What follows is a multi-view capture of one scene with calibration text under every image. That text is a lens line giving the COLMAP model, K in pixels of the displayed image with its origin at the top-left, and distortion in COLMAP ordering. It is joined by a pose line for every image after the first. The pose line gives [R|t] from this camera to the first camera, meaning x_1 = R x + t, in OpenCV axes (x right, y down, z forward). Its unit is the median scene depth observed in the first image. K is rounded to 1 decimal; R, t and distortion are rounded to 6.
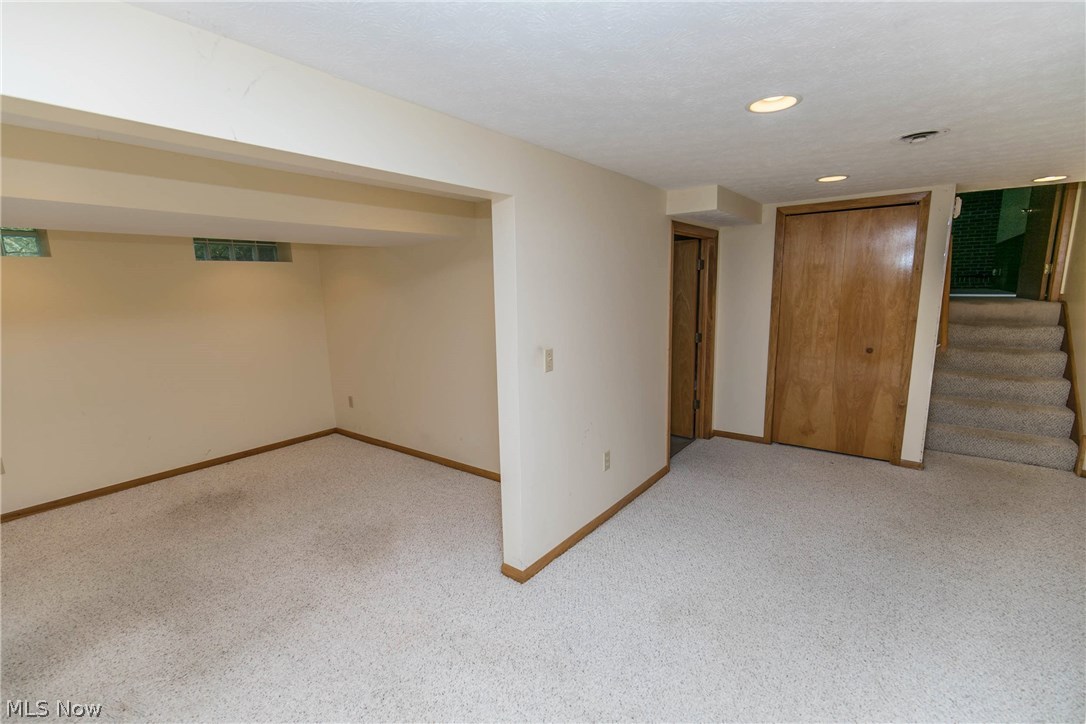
lens RADIAL K [[487.6, 0, 543.0], [0, 487.6, 362.0], [0, 0, 1]] dist [-0.000066, -0.000053]
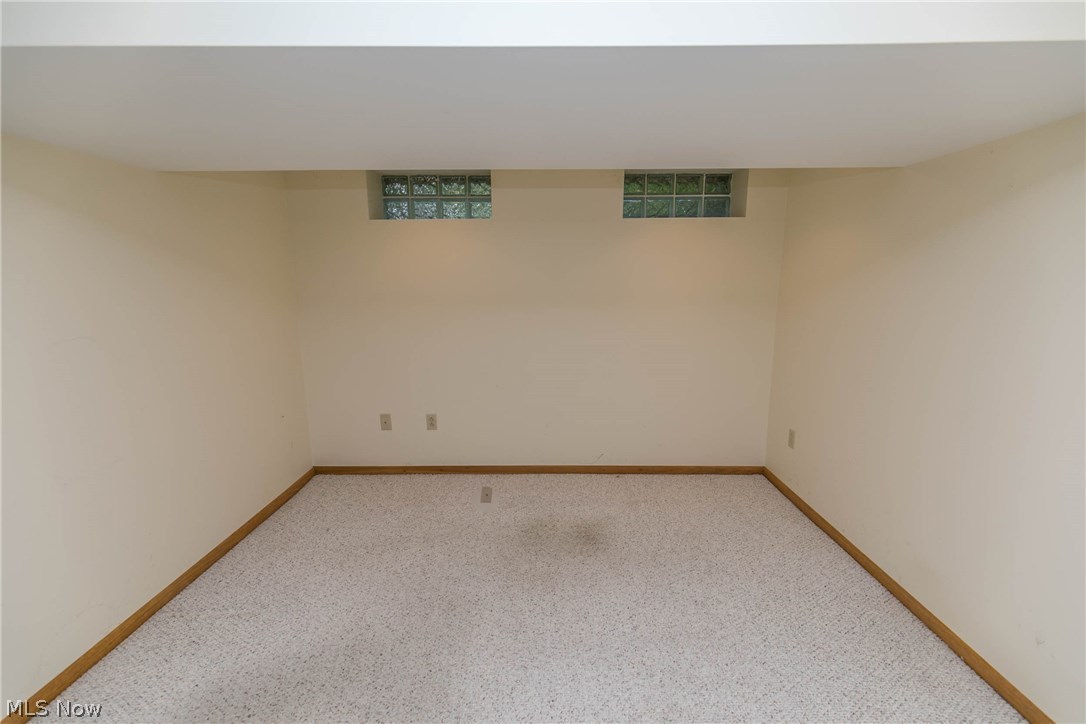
lens RADIAL K [[480.3, 0, 541.9], [0, 480.3, 398.1], [0, 0, 1]] dist [-0.000150, -0.000014]
pose [[0.605323, 0.211726, -0.767304, -0.139061], [-0.135694, 0.977312, 0.162627, -0.030193], [0.784328, 0.005676, 0.620320, 0.403561]]
